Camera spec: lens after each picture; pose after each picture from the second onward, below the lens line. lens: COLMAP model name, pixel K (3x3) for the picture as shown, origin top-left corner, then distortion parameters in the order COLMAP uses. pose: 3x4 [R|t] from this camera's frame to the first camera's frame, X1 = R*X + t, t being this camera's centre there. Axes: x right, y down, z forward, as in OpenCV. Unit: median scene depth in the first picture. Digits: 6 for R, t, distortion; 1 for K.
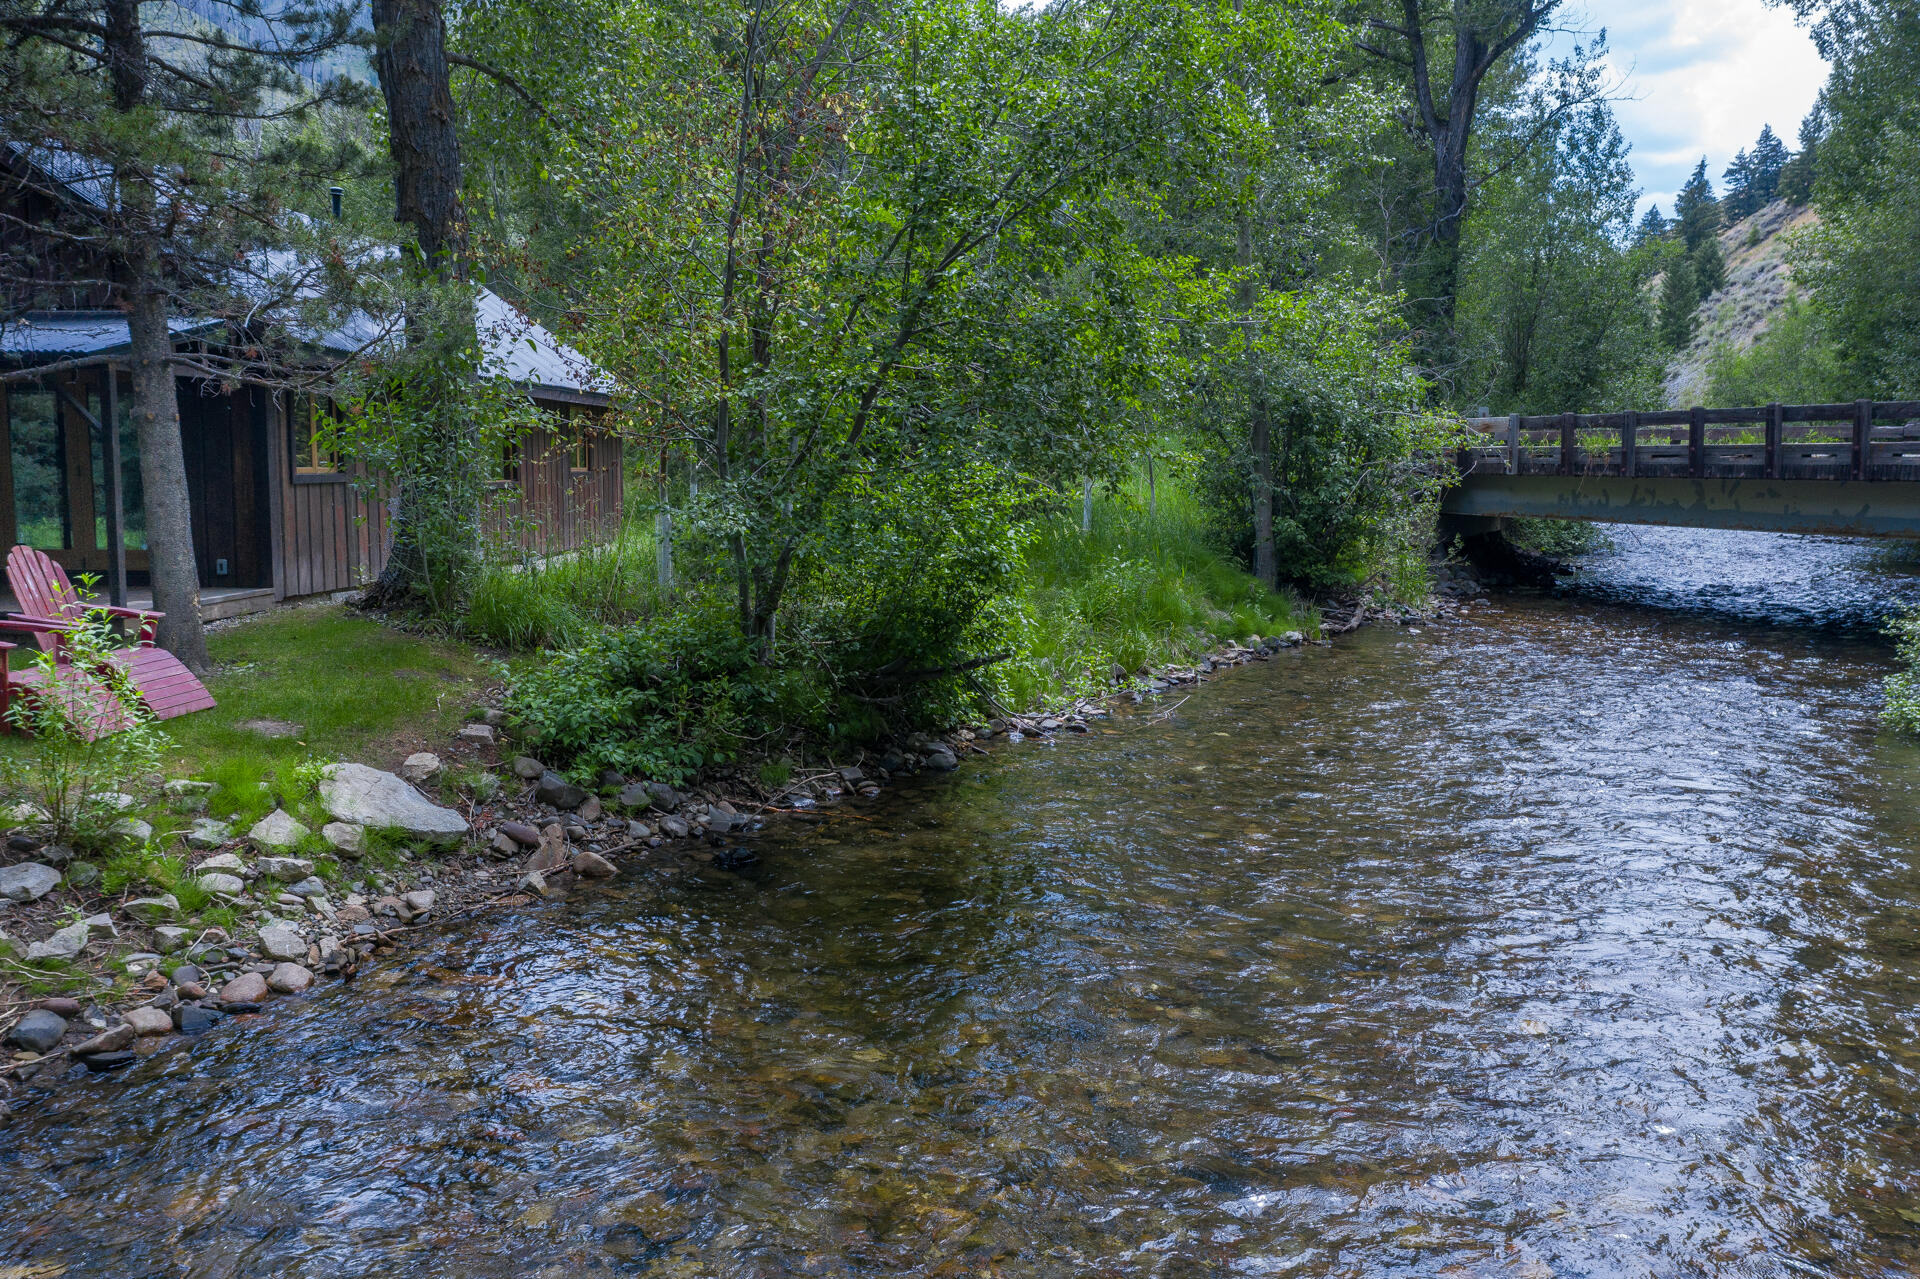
lens RADIAL K [[1514.7, 0, 960.0], [0, 1514.7, 639.5], [0, 0, 1]] dist [-0.008788, -0.001681]
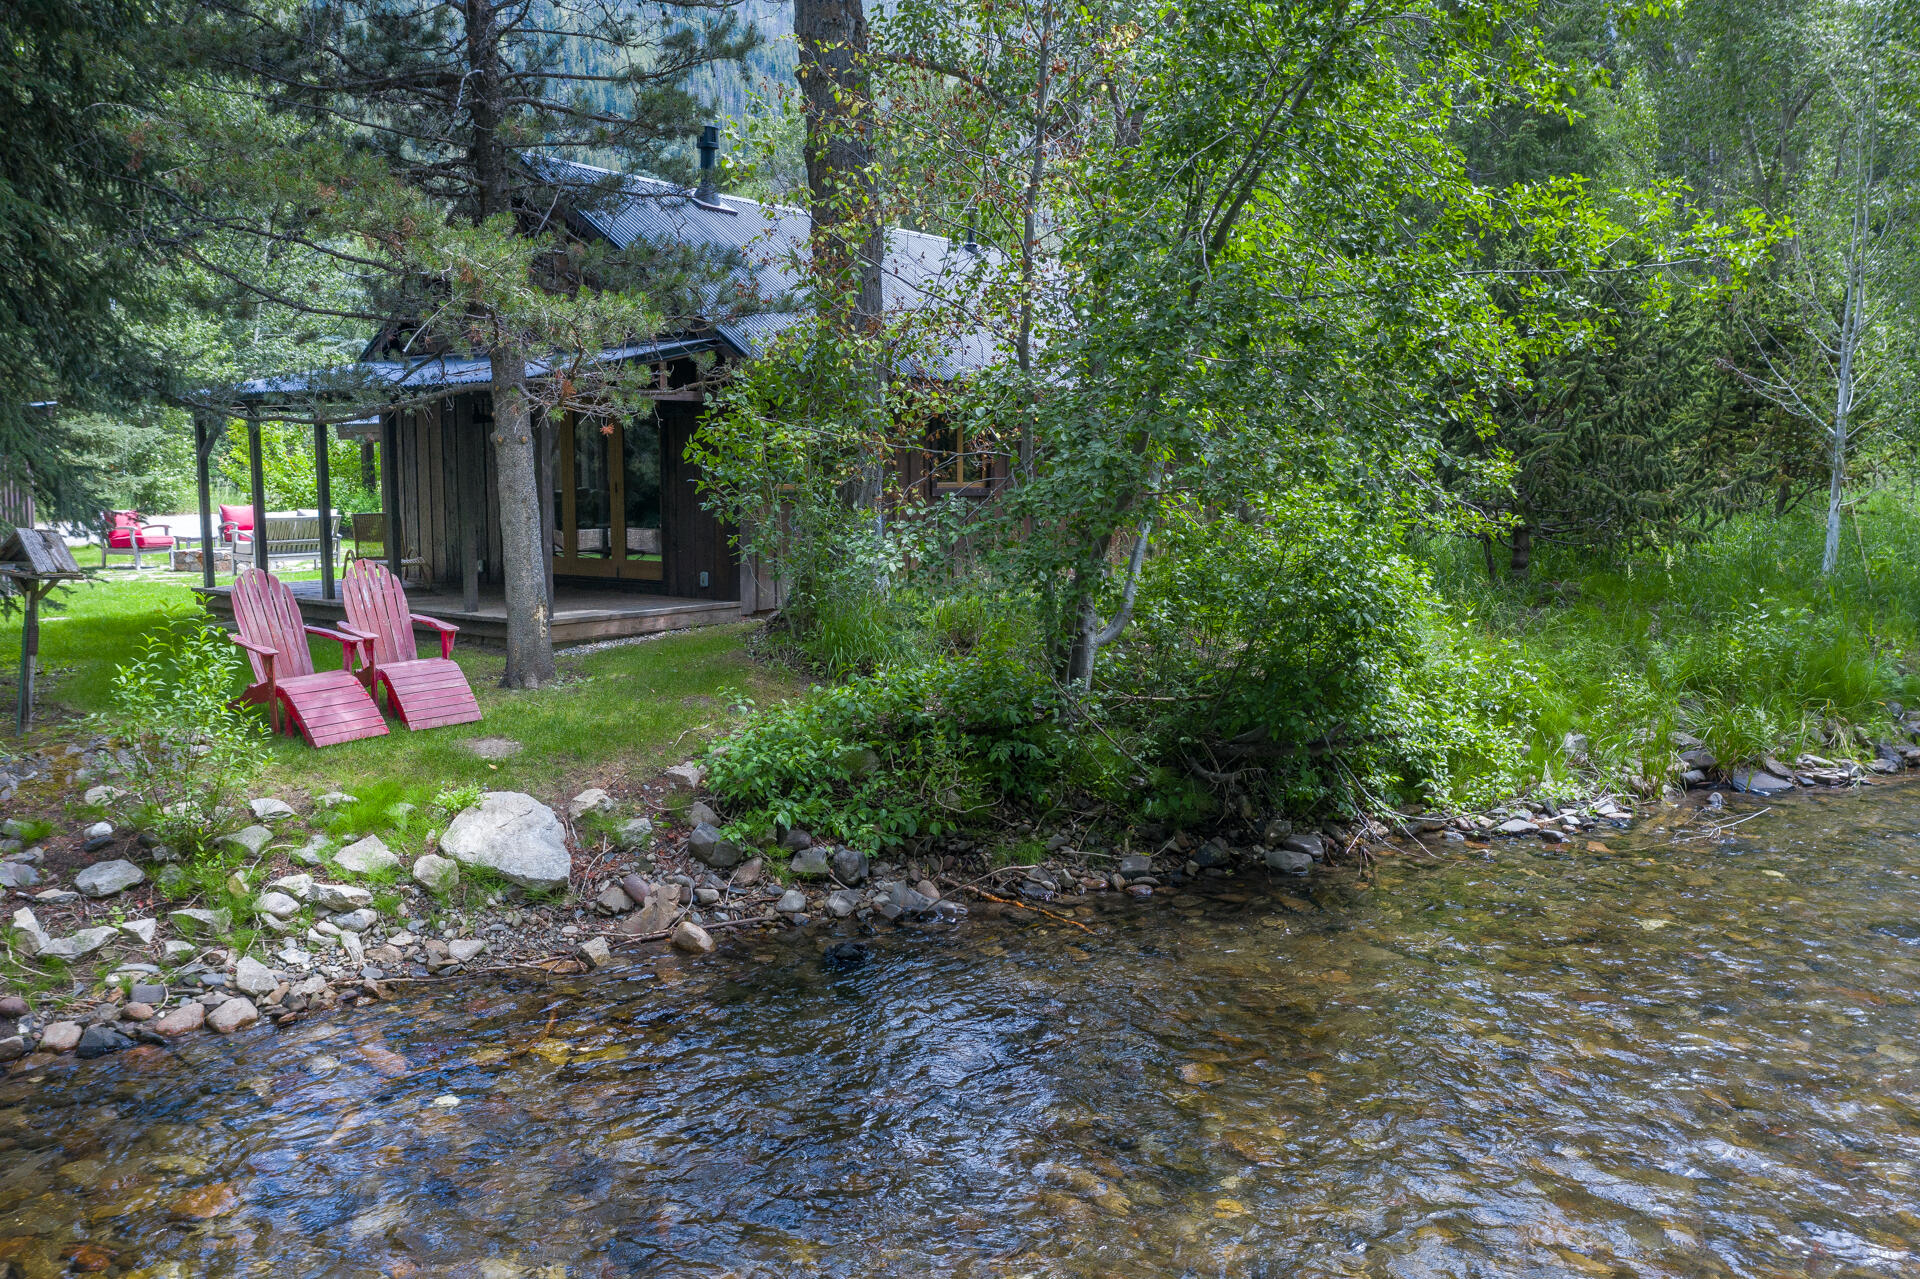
lens RADIAL K [[1514.7, 0, 960.0], [0, 1514.7, 639.5], [0, 0, 1]] dist [-0.008788, -0.001681]
pose [[0.830325, 0.056125, -0.554447, 0.363074], [-0.058689, 0.998190, 0.013152, -0.045566], [0.554181, 0.021619, 0.832115, 0.333835]]
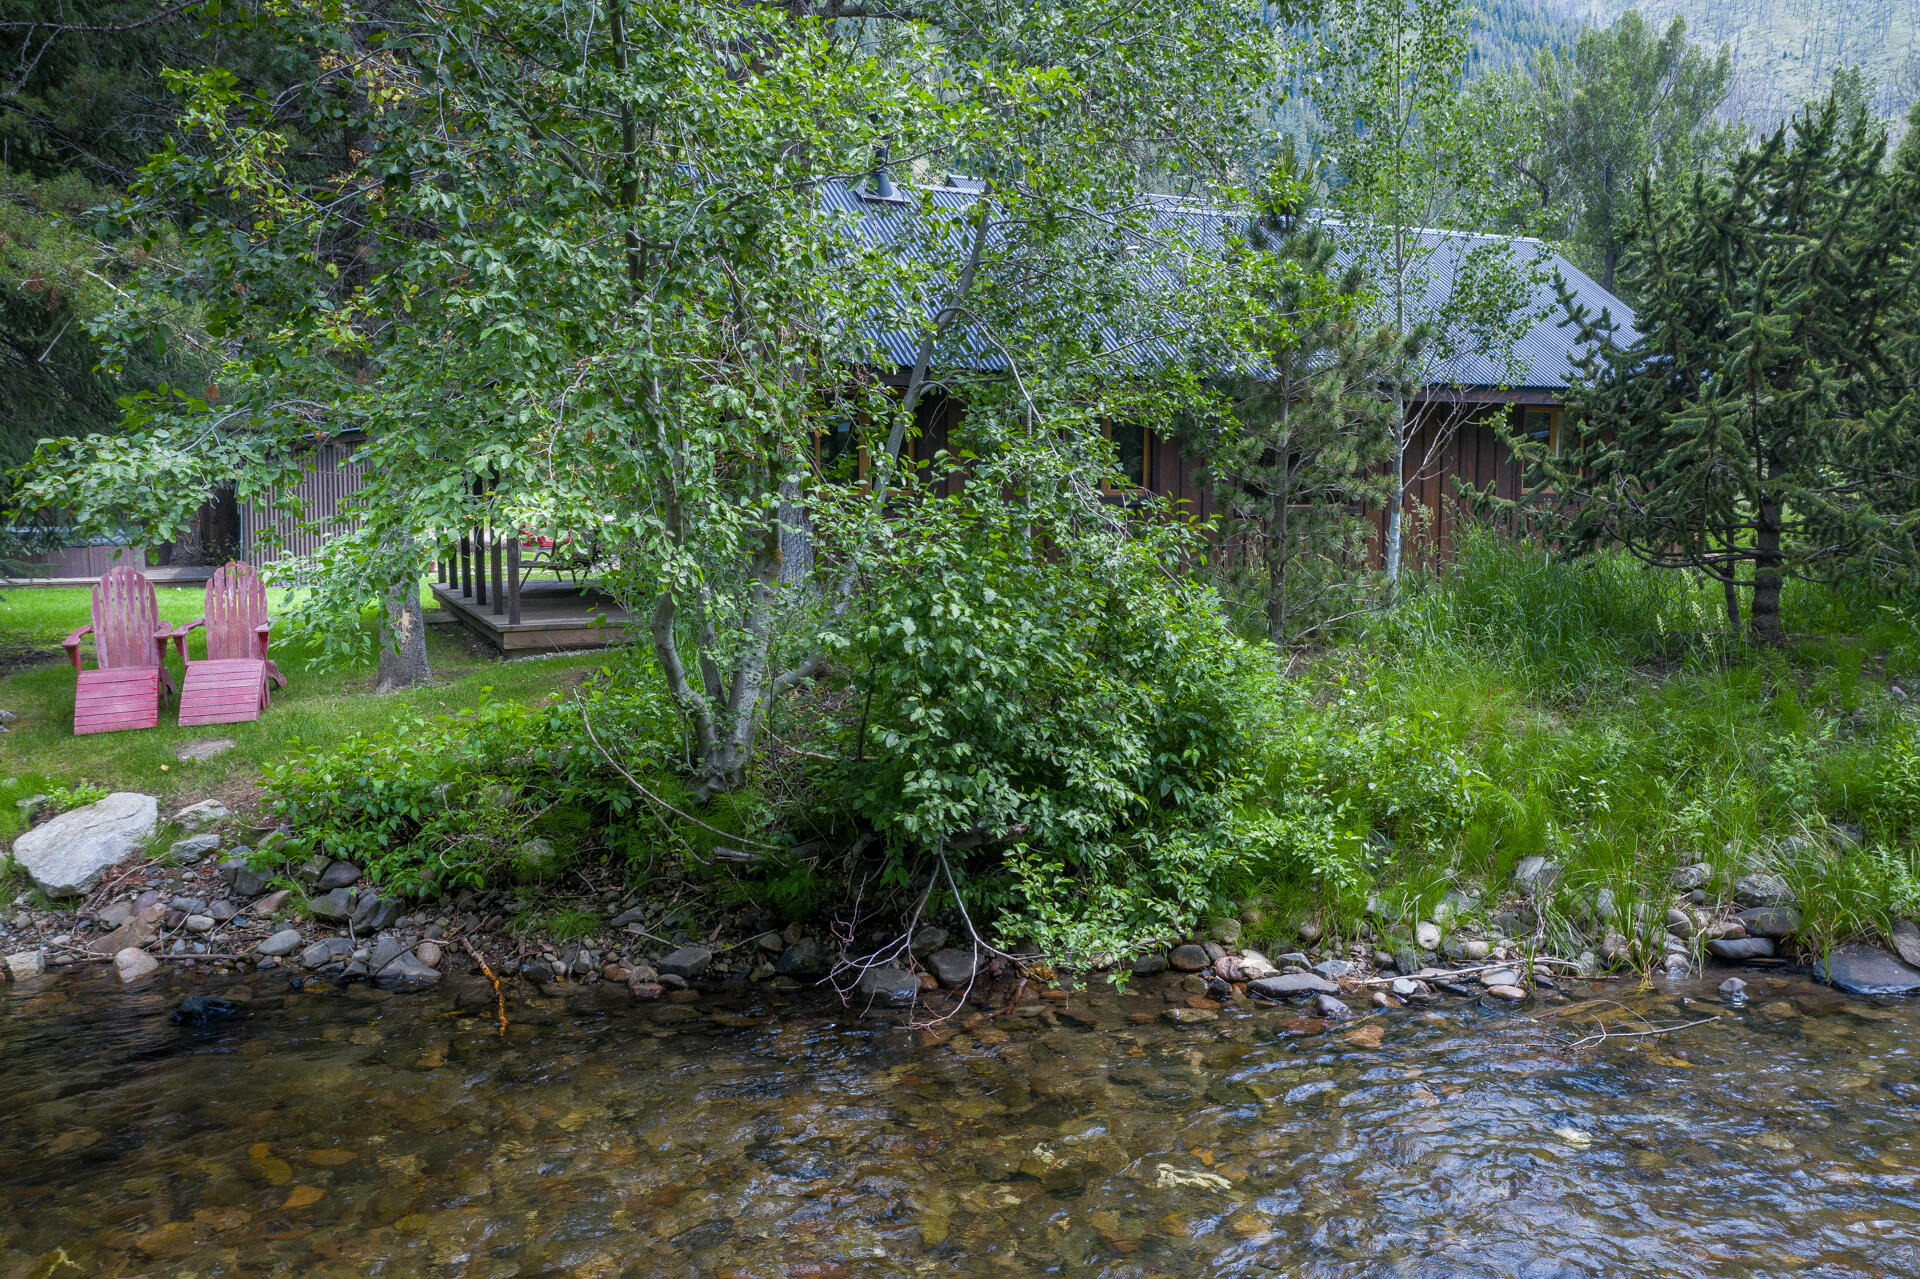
lens RADIAL K [[1514.7, 0, 960.0], [0, 1514.7, 639.5], [0, 0, 1]] dist [-0.008788, -0.001681]
pose [[0.467483, 0.086866, -0.879724, 0.687149], [-0.096118, 0.994255, 0.047099, -0.114329], [0.878761, 0.062540, 0.473146, 0.970351]]
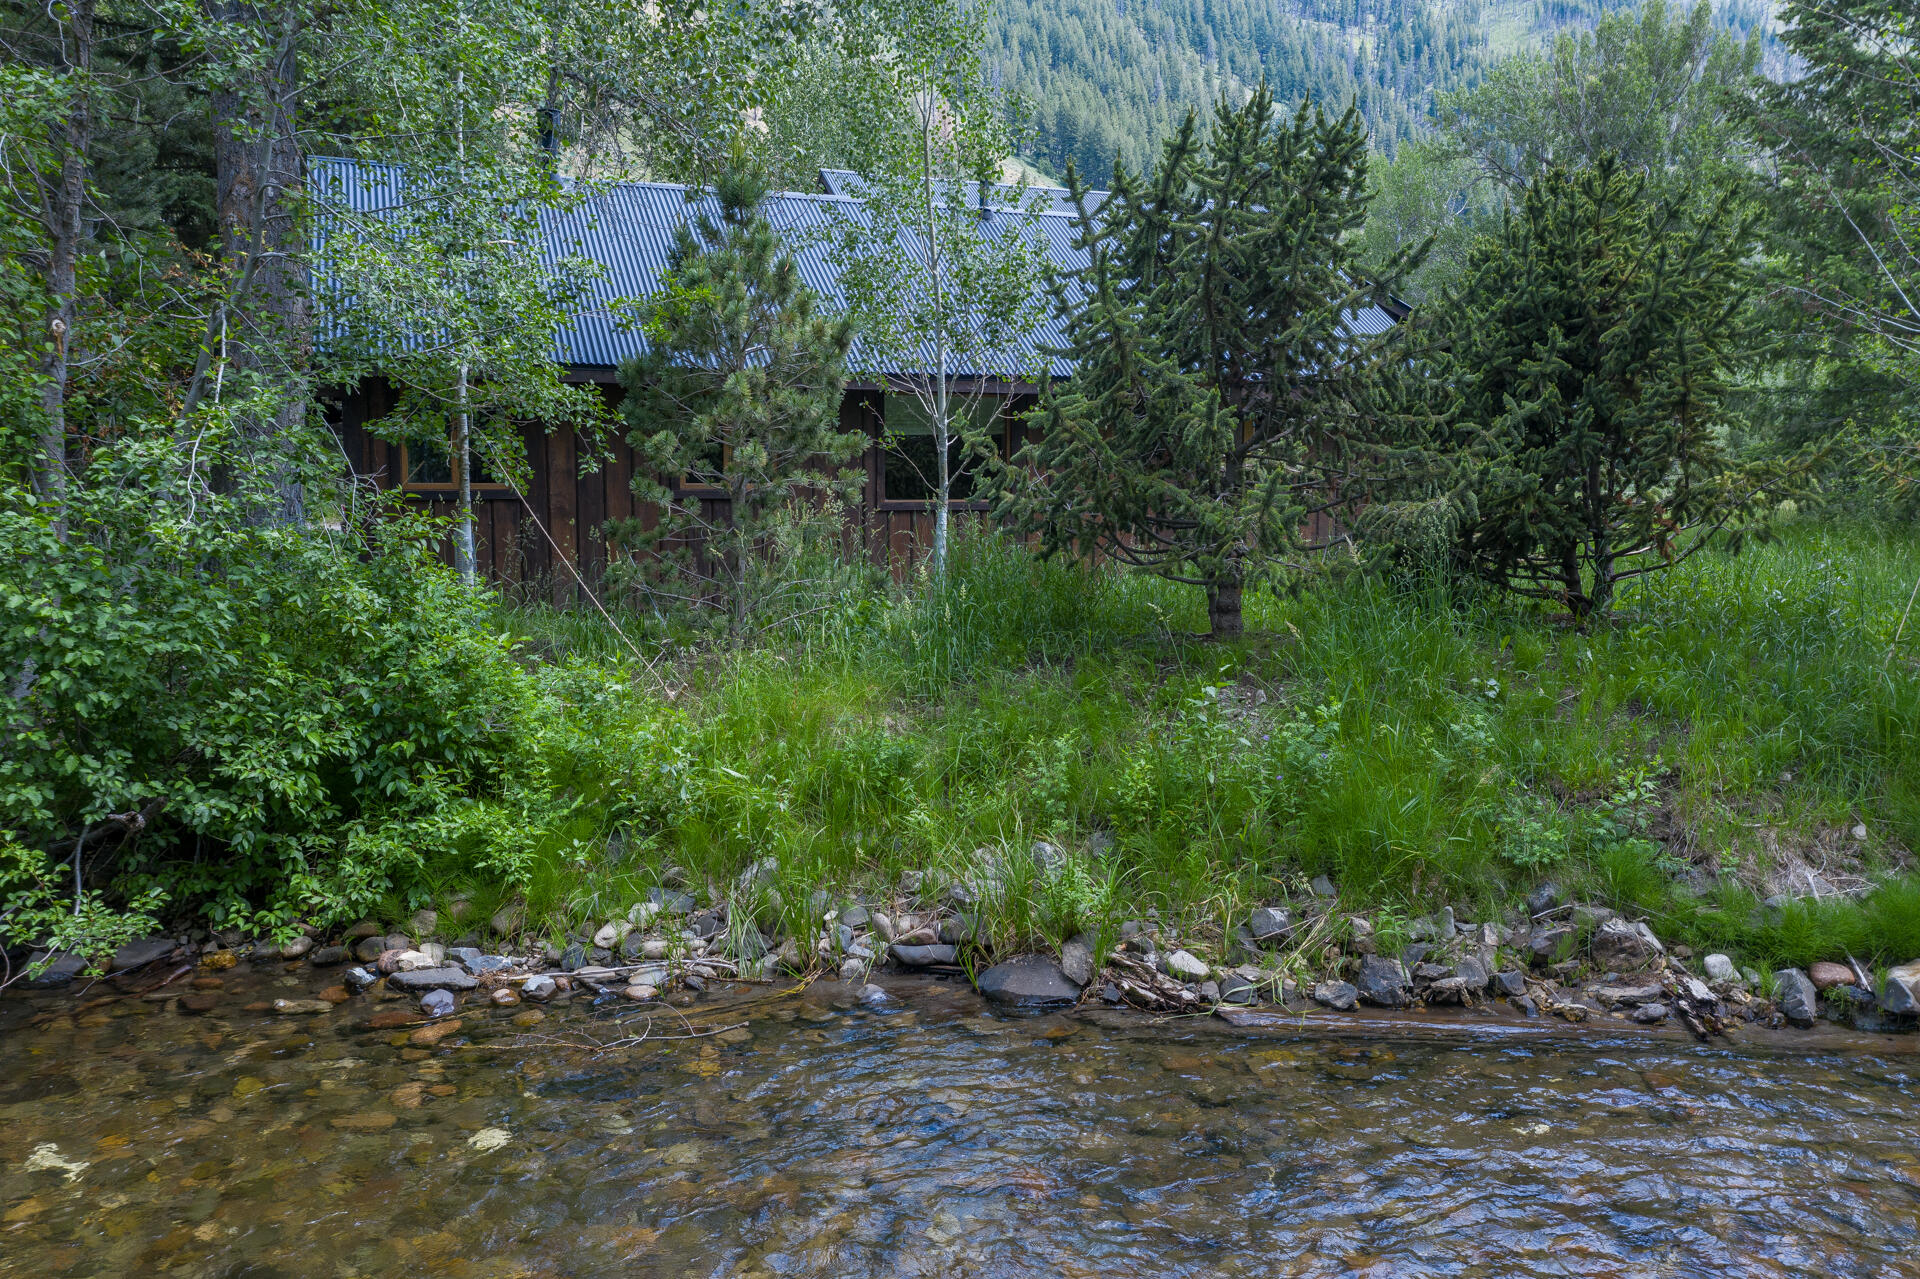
lens RADIAL K [[1514.7, 0, 960.0], [0, 1514.7, 639.5], [0, 0, 1]] dist [-0.008788, -0.001681]
pose [[0.412232, 0.095775, -0.906031, 0.893292], [-0.105011, 0.992826, 0.057172, -0.162738], [0.905007, 0.071575, 0.419332, 1.400727]]
